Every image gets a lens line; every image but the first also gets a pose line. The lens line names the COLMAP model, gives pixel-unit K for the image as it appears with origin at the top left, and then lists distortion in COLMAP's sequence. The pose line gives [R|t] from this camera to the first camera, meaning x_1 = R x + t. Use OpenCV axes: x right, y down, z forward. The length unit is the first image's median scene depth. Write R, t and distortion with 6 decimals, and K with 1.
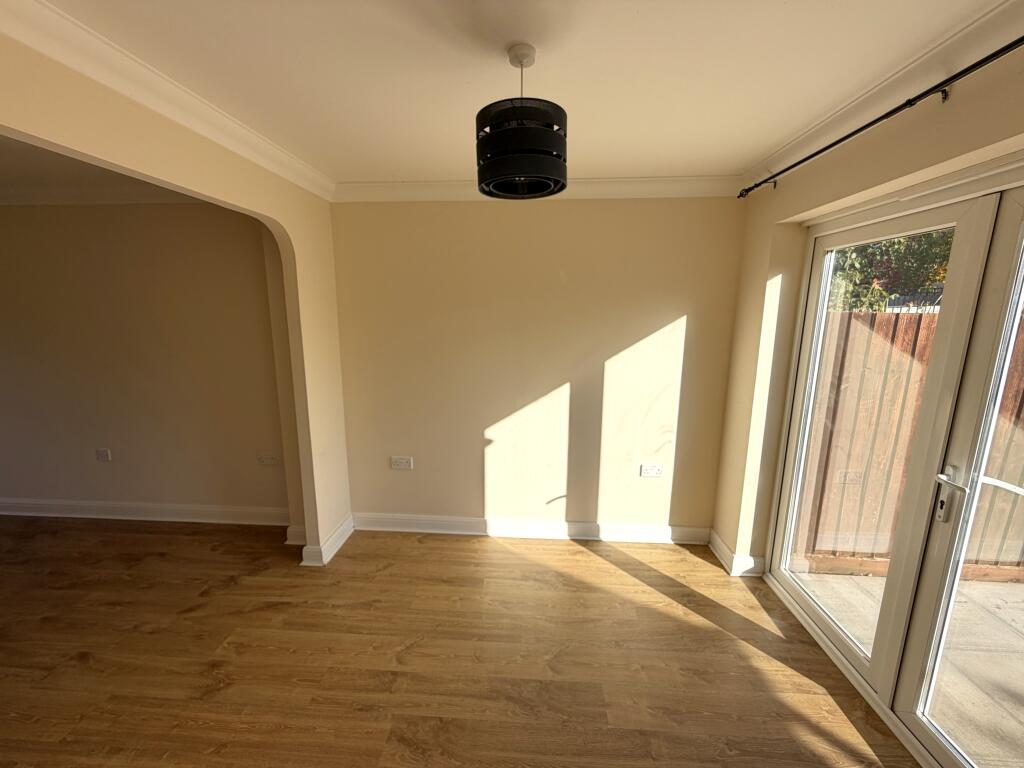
lens RADIAL K [[410.1, 0, 509.4], [0, 410.1, 387.1], [0, 0, 1]] dist [0.000597, 0.000001]
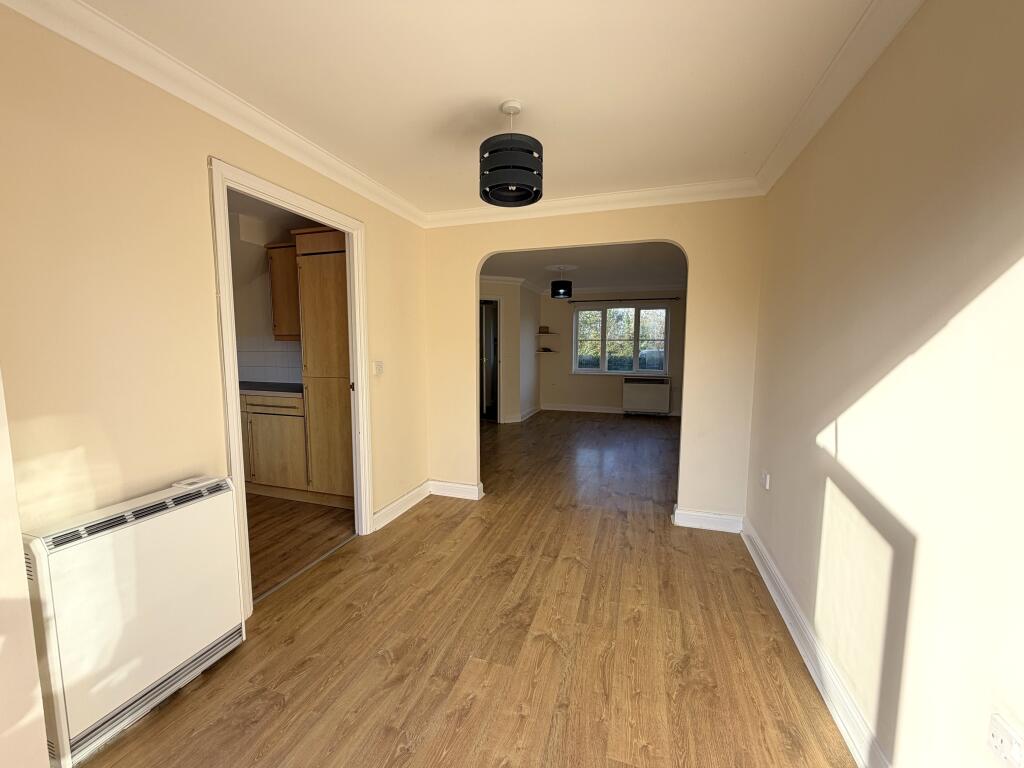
lens RADIAL K [[410.1, 0, 509.6], [0, 410.1, 383.7], [0, 0, 1]] dist [0.000597, 0.000001]
pose [[-0.248480, 0.085702, -0.964838, 1.103604], [-0.188127, 0.972841, 0.134862, -0.029694], [0.950193, 0.215023, -0.225608, 1.094938]]
